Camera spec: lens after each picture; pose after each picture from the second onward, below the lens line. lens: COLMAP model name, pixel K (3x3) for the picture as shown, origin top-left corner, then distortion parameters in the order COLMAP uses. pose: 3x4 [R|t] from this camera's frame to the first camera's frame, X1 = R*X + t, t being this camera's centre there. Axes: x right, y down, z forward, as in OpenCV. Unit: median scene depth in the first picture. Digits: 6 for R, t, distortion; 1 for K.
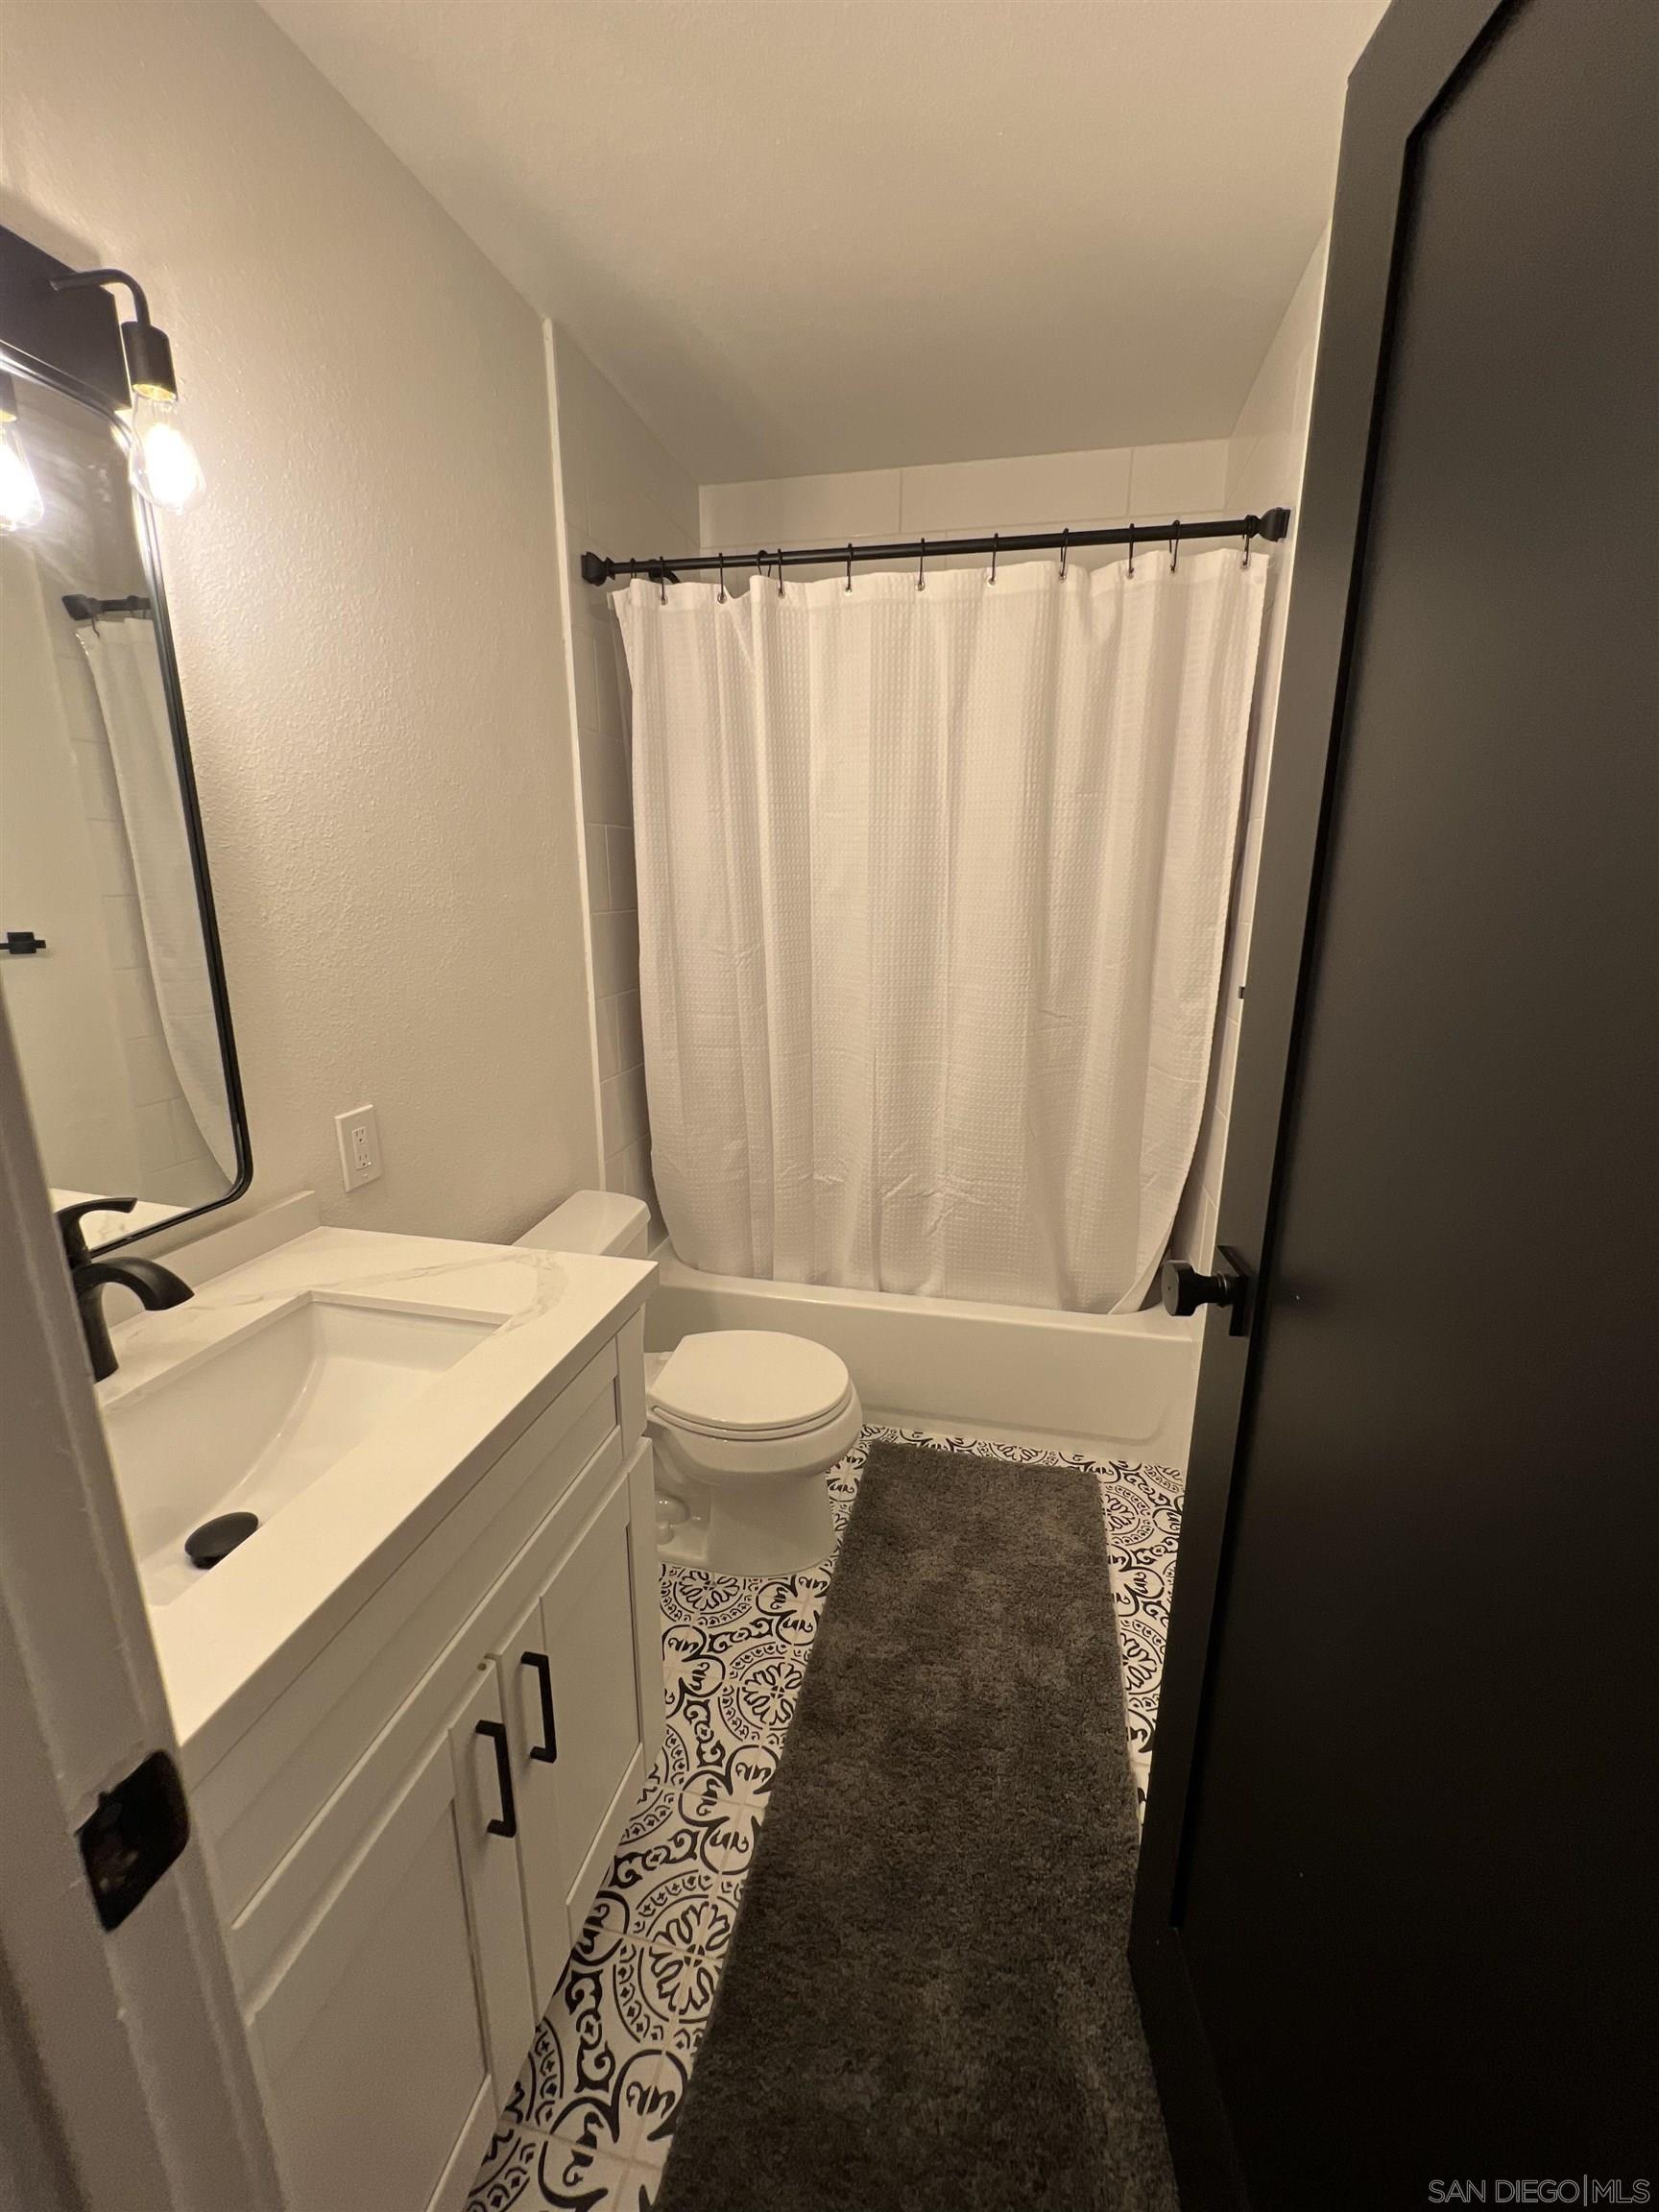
lens RADIAL K [[887.2, 0, 832.3], [0, 887.2, 1110.4], [0, 0, 1]] dist [-0.006587, 0.000735]
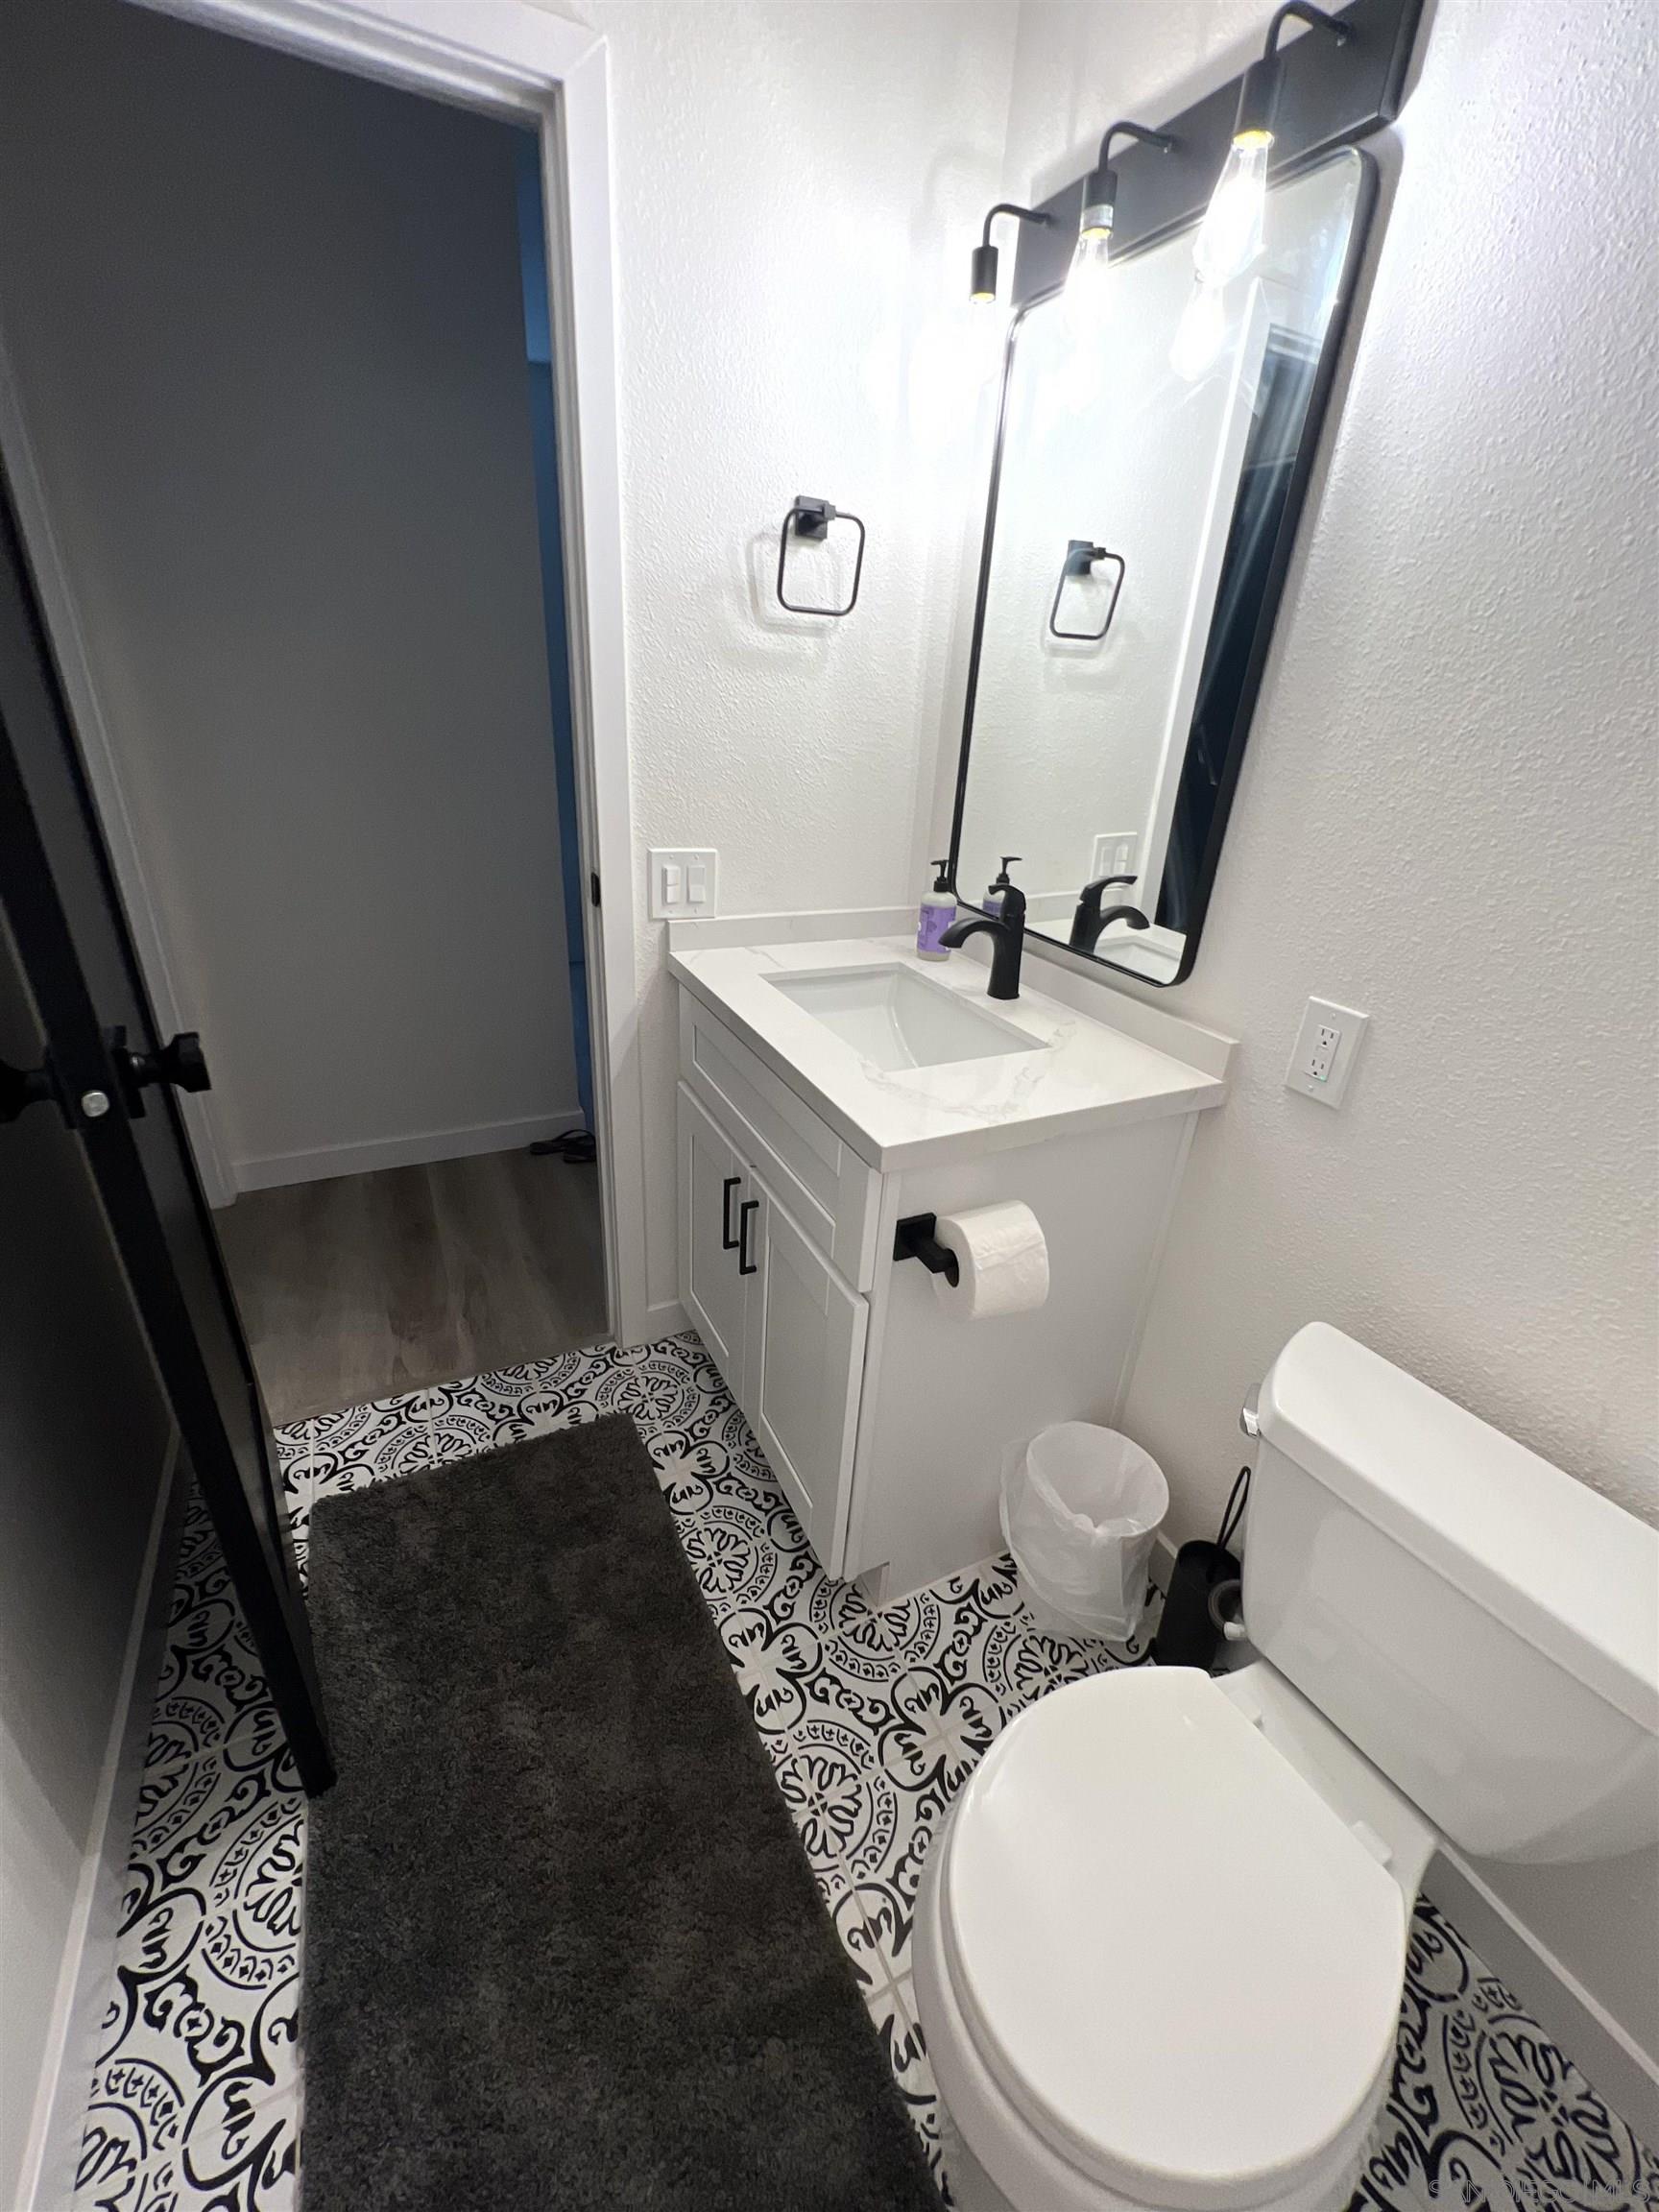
lens RADIAL K [[887.2, 0, 836.0], [0, 887.2, 1095.1], [0, 0, 1]] dist [-0.006587, 0.000735]
pose [[-0.774674, 0.220782, -0.592567, 0.260798], [-0.214789, 0.789492, 0.574950, -0.277911], [0.594765, 0.572676, -0.564178, 1.191549]]
